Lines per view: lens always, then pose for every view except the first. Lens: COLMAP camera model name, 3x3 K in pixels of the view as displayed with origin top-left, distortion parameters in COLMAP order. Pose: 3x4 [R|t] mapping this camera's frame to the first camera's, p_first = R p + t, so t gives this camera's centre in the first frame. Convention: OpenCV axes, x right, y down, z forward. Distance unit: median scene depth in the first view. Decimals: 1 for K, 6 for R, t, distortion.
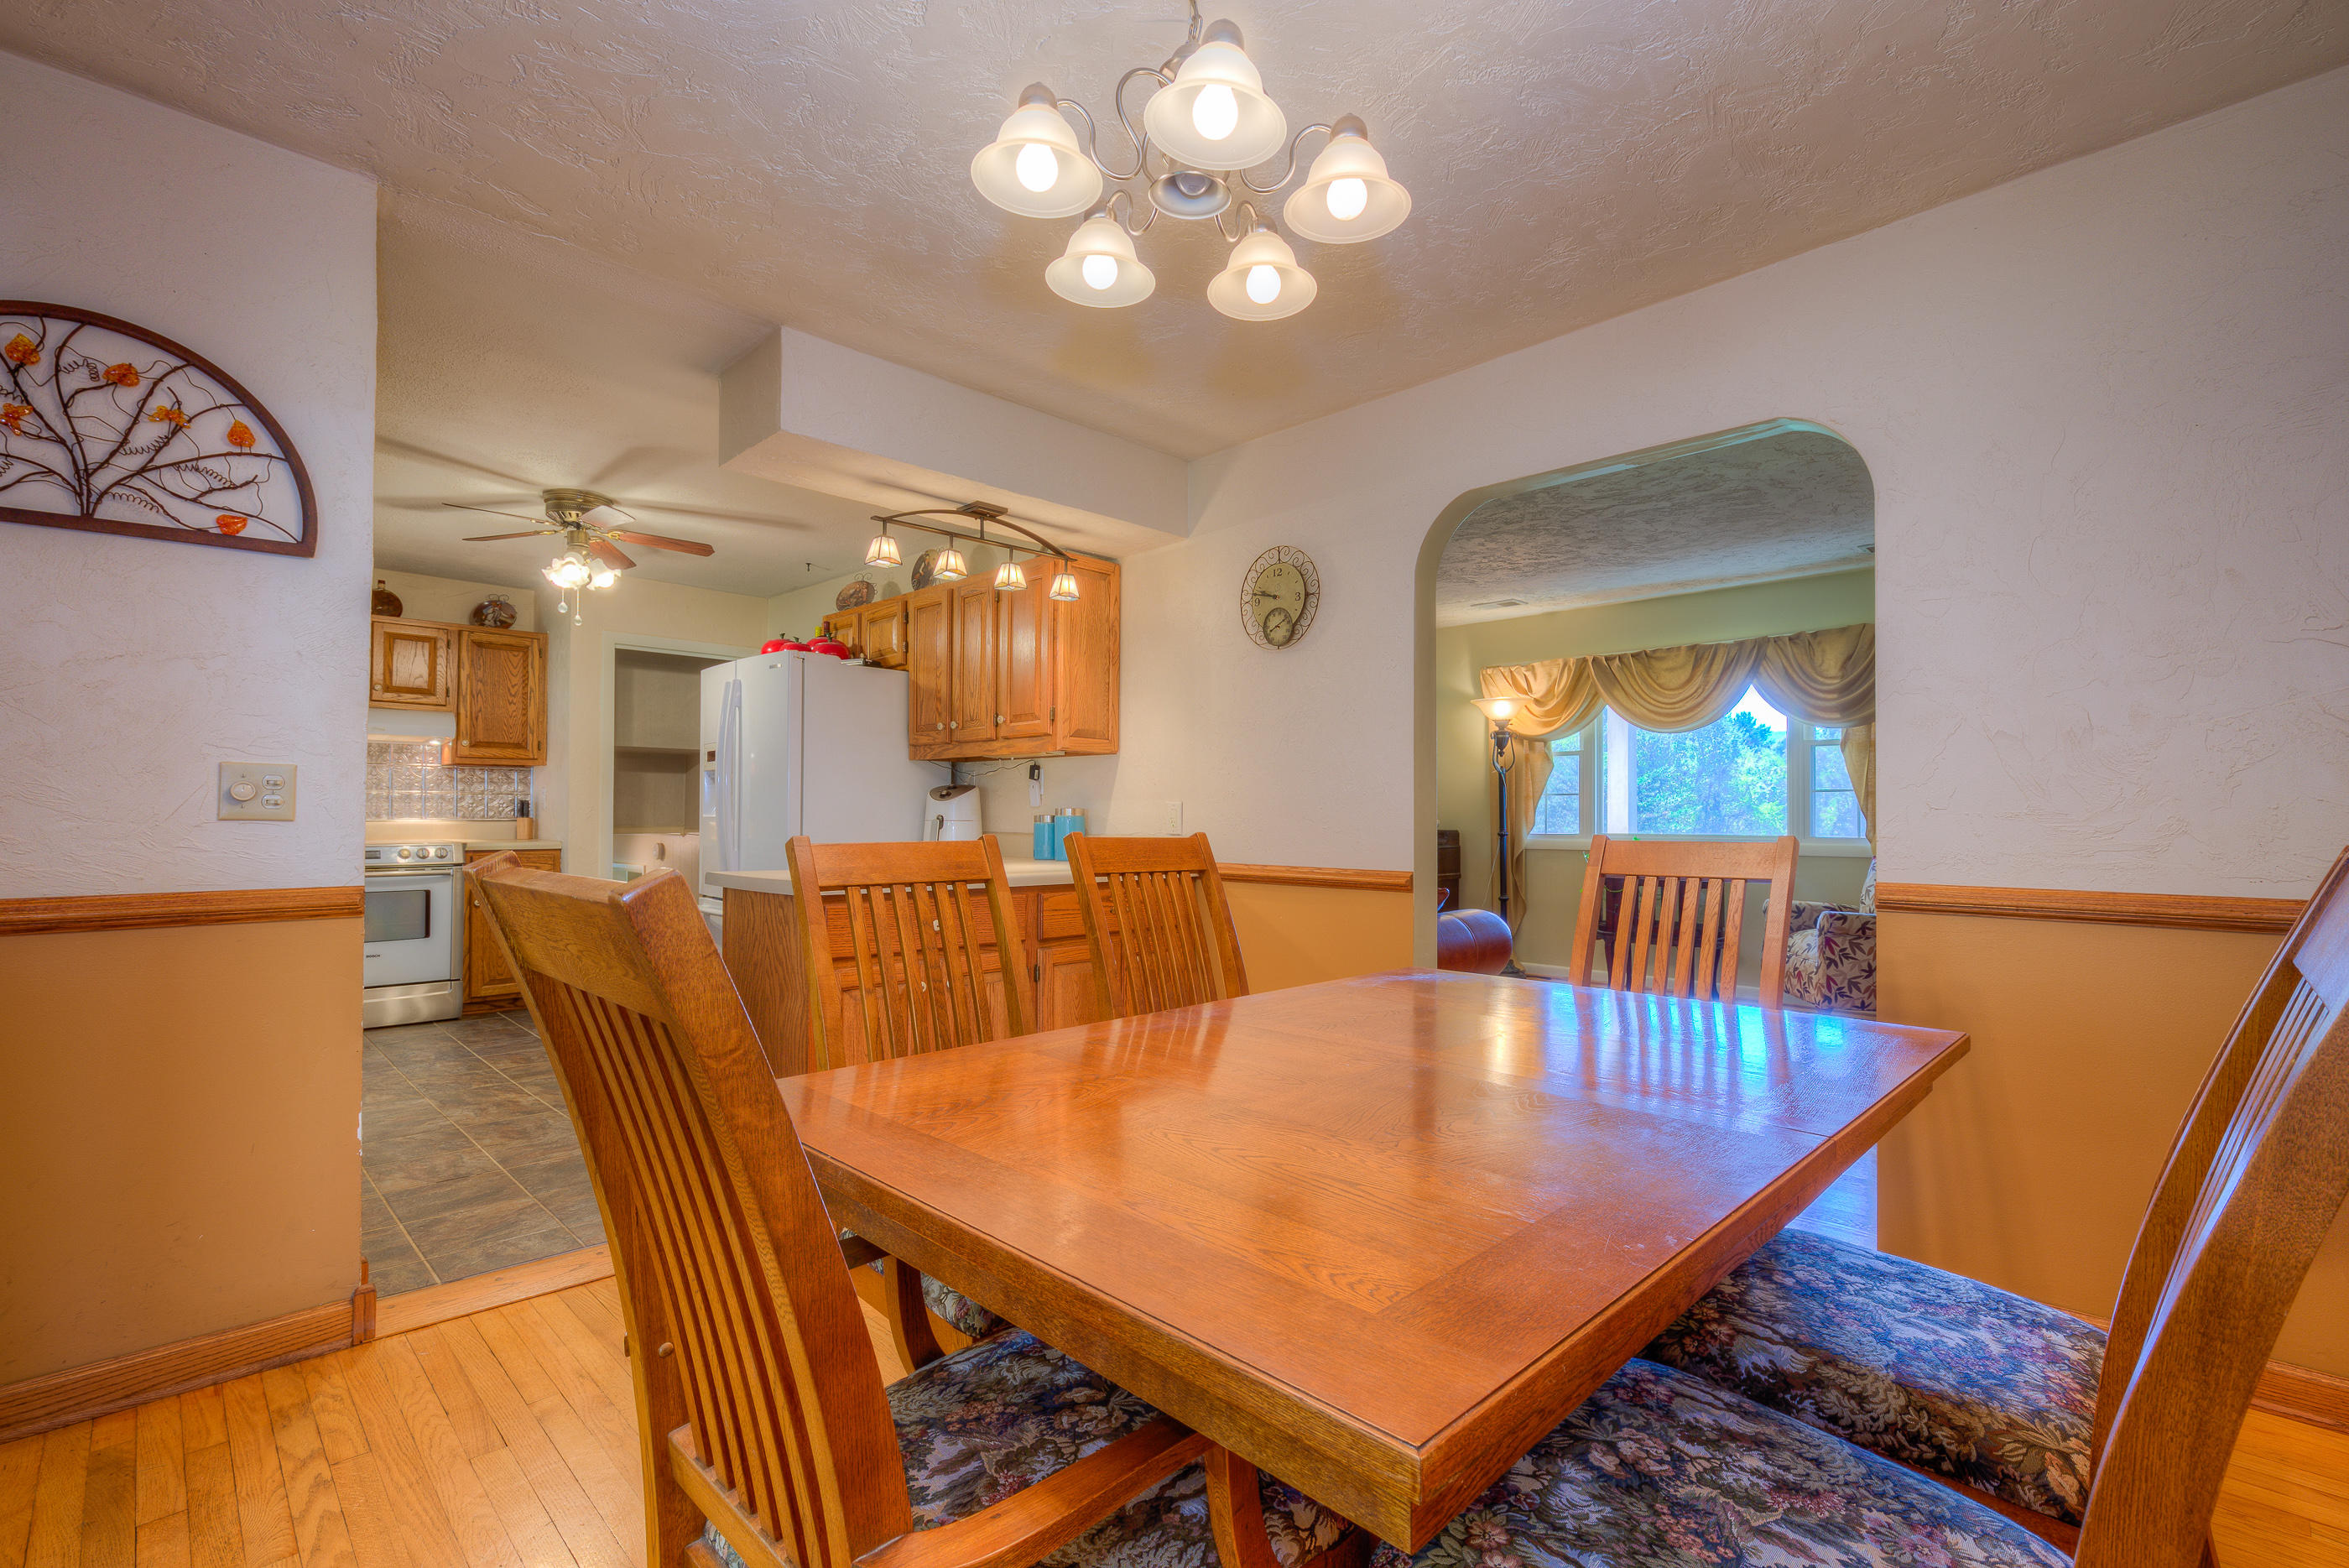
lens RADIAL K [[1059.2, 0, 1162.9], [0, 1059.2, 800.4], [0, 0, 1]] dist [-0.009083, 0.004511]
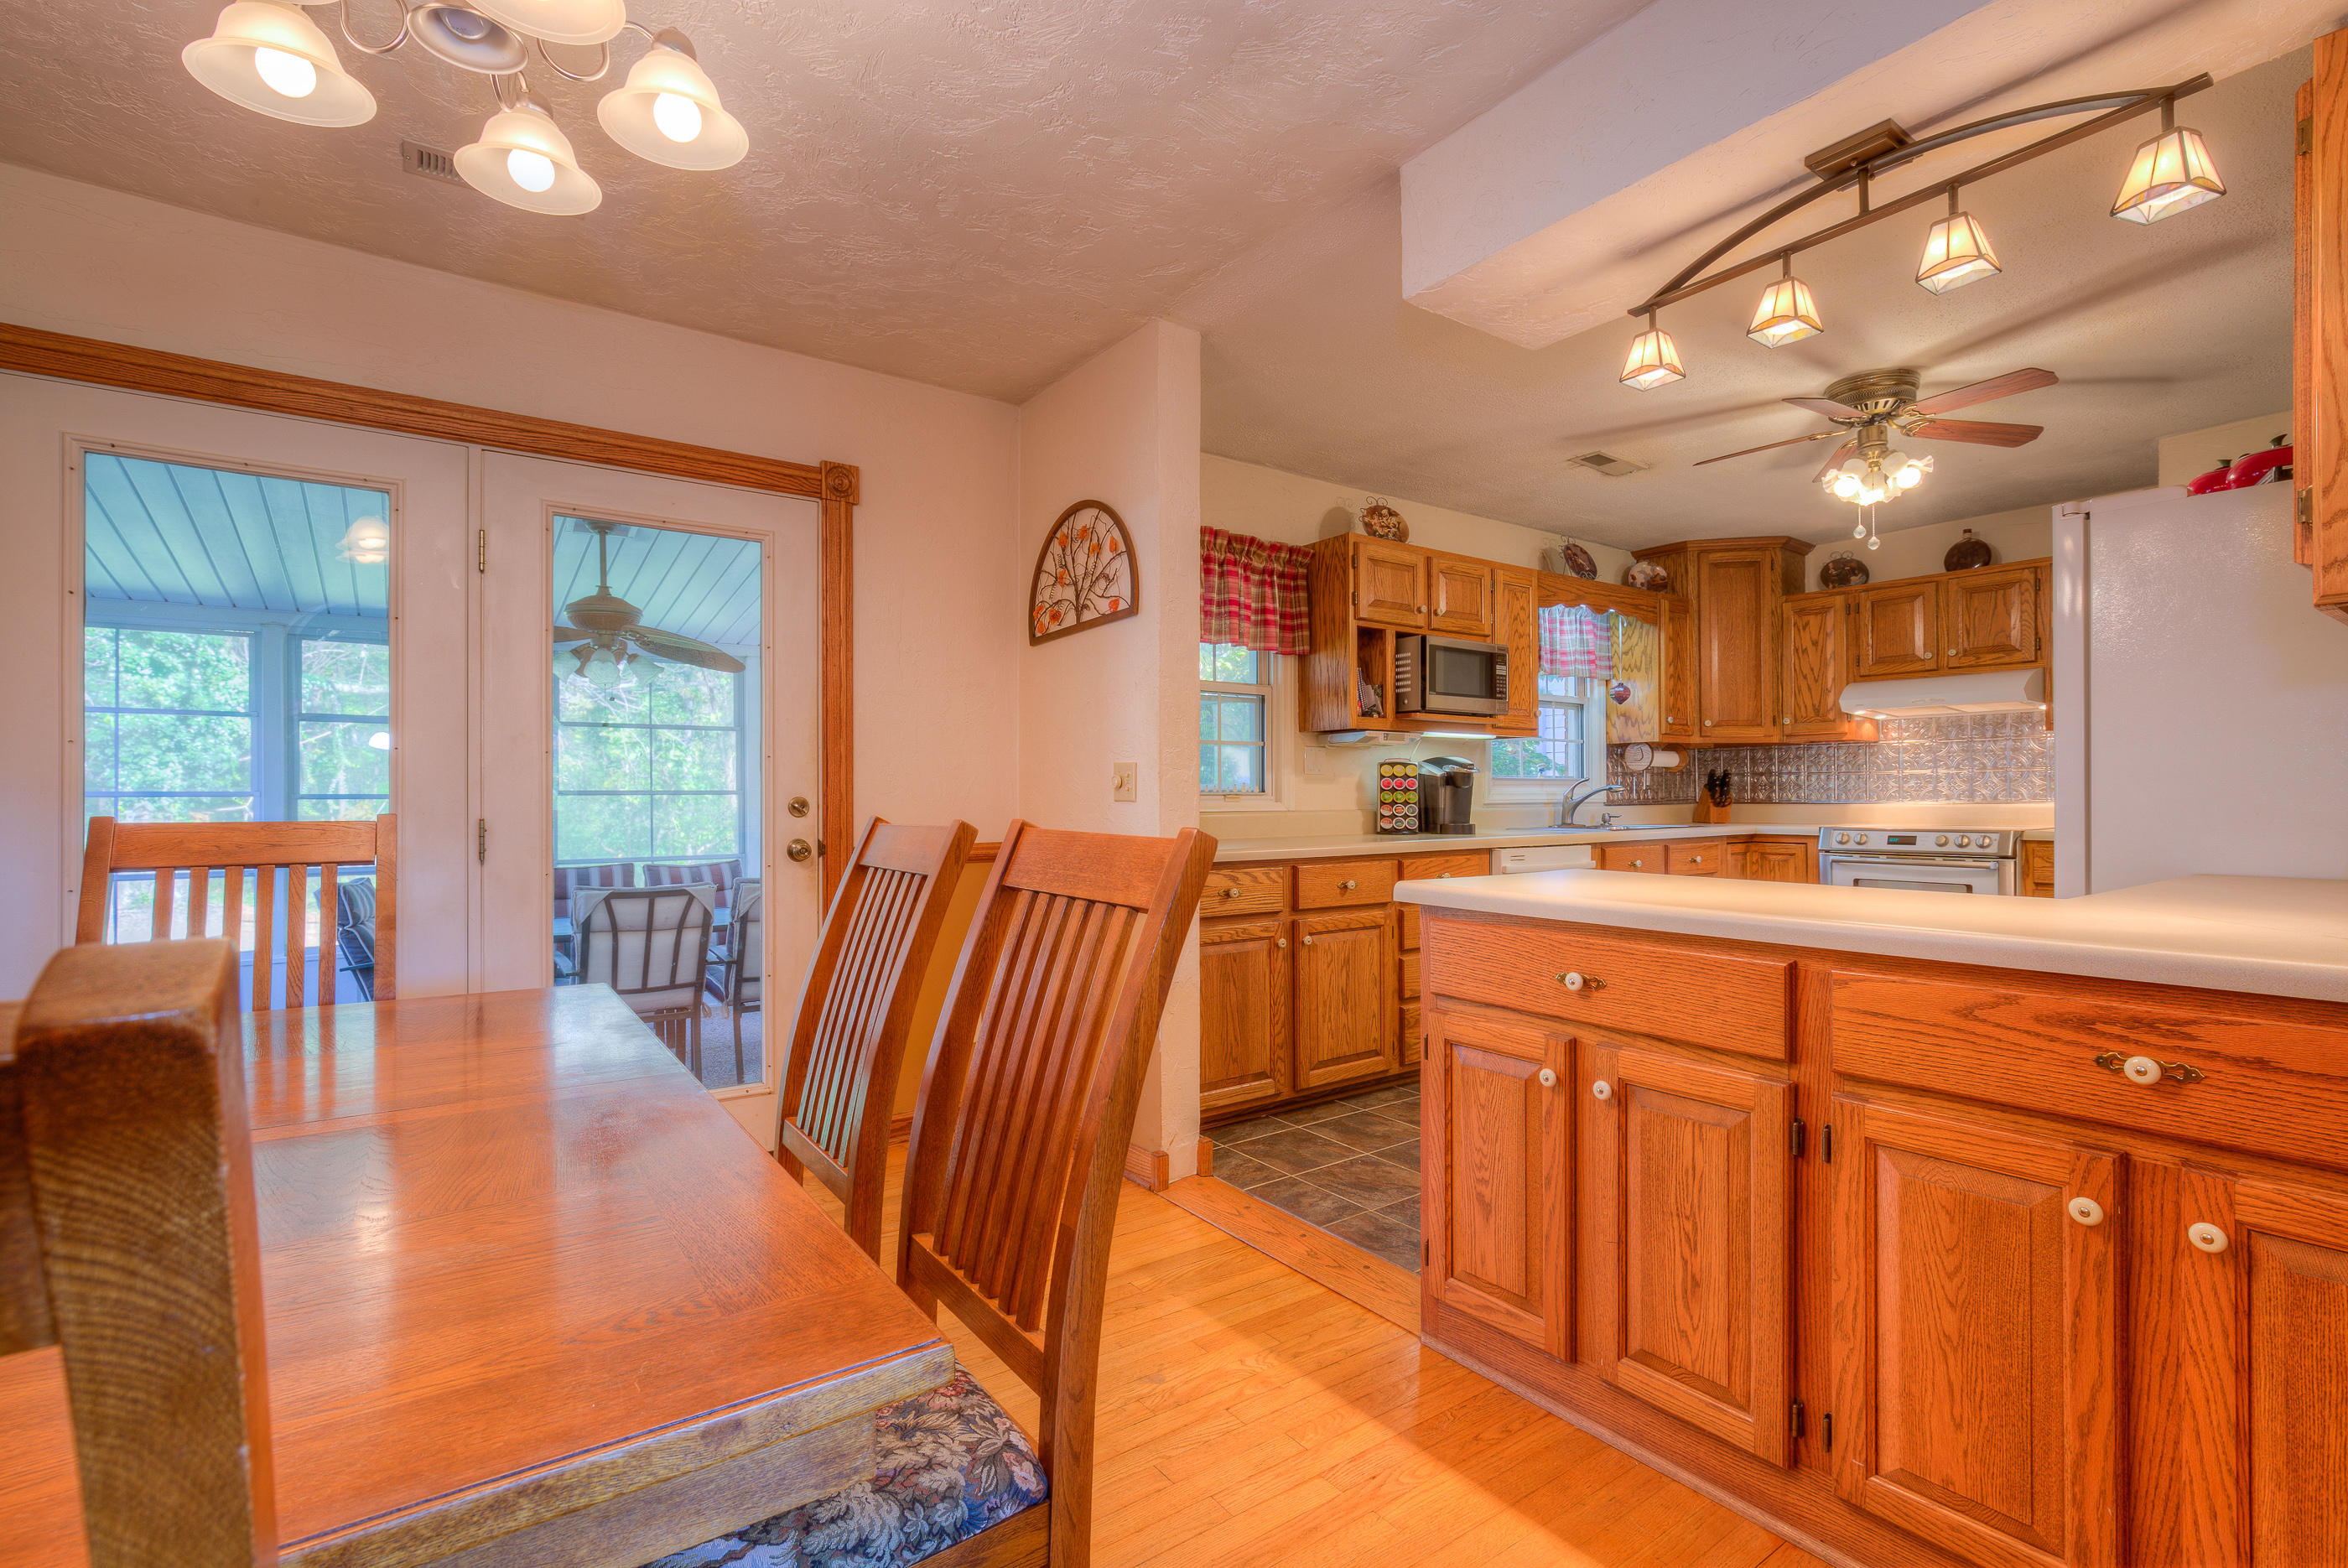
lens RADIAL K [[1058.7, 0, 1175.2], [0, 1058.7, 792.5], [0, 0, 1]] dist [-0.009083, 0.004511]
pose [[-0.148578, -0.005412, -0.988886, 0.218375], [0.015454, 0.999850, -0.007794, 0.007171], [0.988780, -0.016440, -0.148472, 0.473777]]
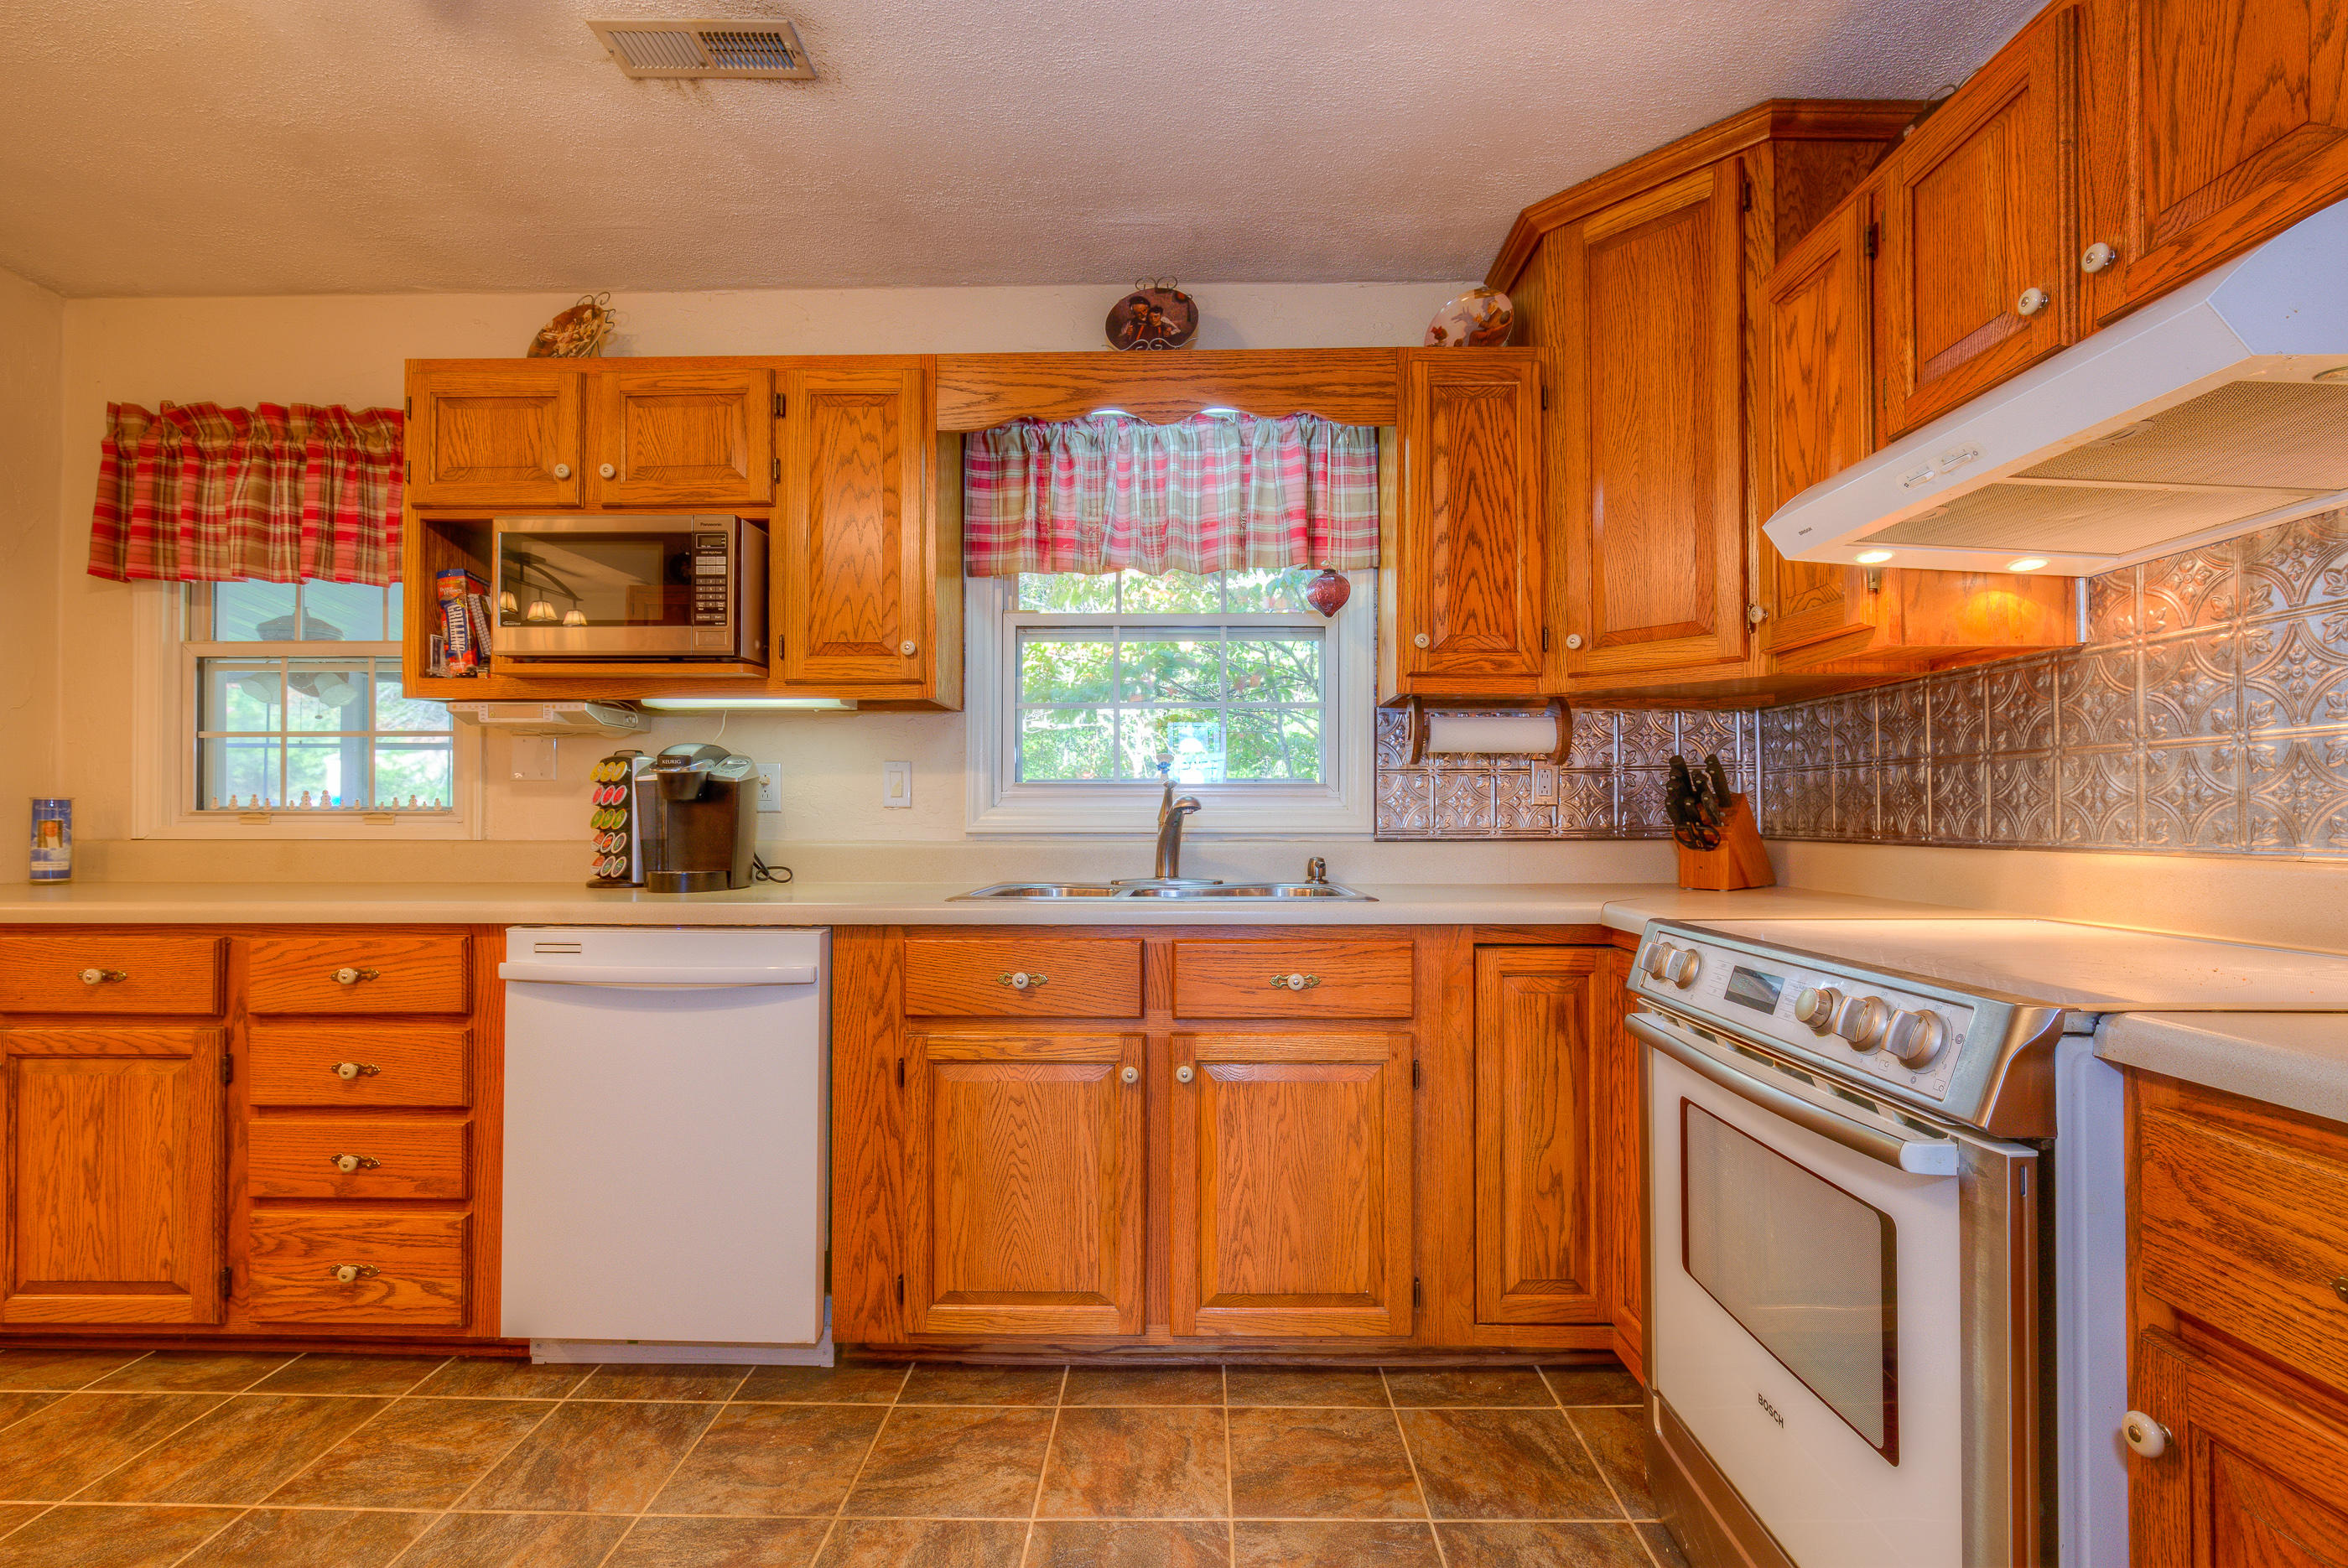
lens RADIAL K [[1058.7, 0, 1187.5], [0, 1058.7, 804.5], [0, 0, 1]] dist [-0.009083, 0.004511]
pose [[-0.712020, -0.010037, -0.702087, -0.443652], [0.006109, 0.999771, -0.020487, 0.011195], [0.702132, -0.018876, -0.711796, 0.996332]]
